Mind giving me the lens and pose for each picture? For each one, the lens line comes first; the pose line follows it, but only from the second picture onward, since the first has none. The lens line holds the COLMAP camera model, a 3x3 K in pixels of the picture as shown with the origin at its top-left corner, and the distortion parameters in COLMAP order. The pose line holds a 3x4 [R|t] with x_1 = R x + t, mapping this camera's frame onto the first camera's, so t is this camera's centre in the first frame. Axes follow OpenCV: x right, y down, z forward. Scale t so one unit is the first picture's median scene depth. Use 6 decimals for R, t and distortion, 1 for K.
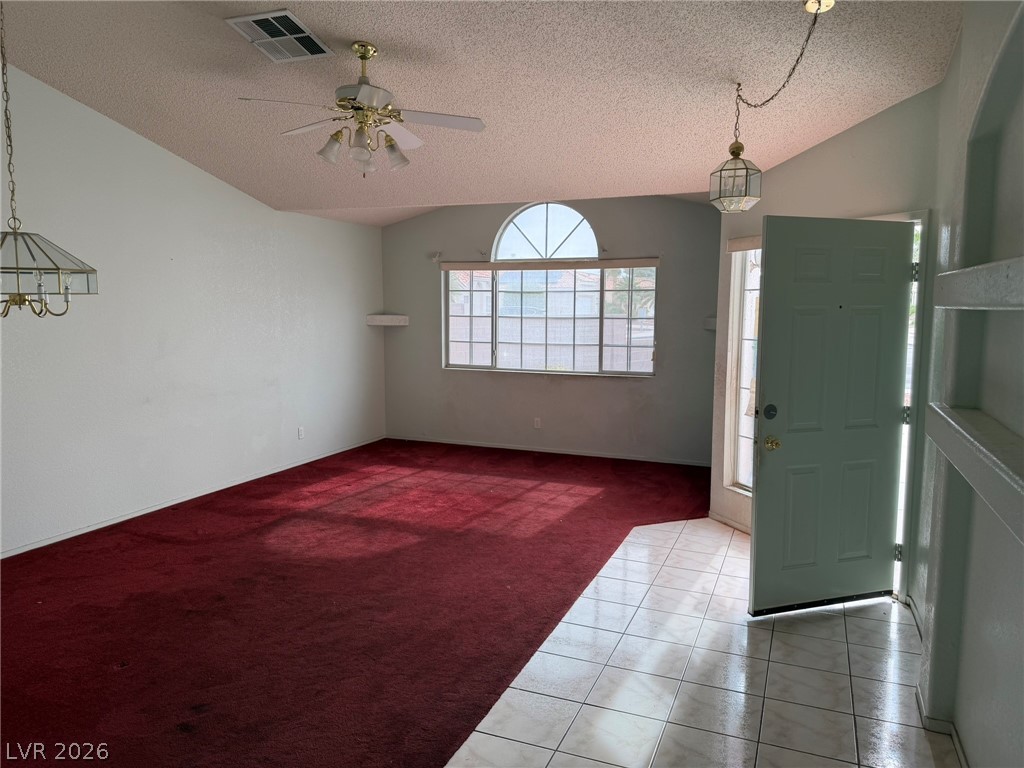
lens RADIAL K [[721.4, 0, 501.3], [0, 721.4, 380.8], [0, 0, 1]] dist [0.024431, -0.036412]
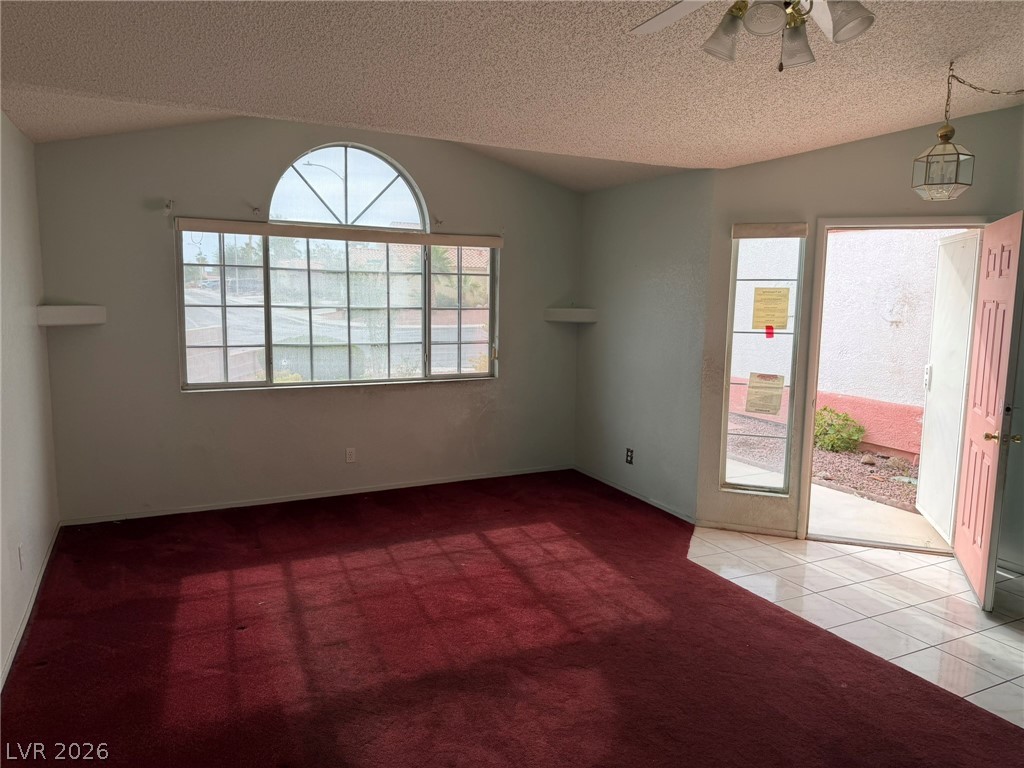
lens RADIAL K [[721.4, 0, 514.7], [0, 721.4, 388.1], [0, 0, 1]] dist [0.024431, -0.036412]
pose [[0.643677, -0.091485, 0.759809, -0.391113], [0.066403, 0.995761, 0.063640, -0.043372], [-0.762411, 0.009490, 0.647024, 0.415382]]
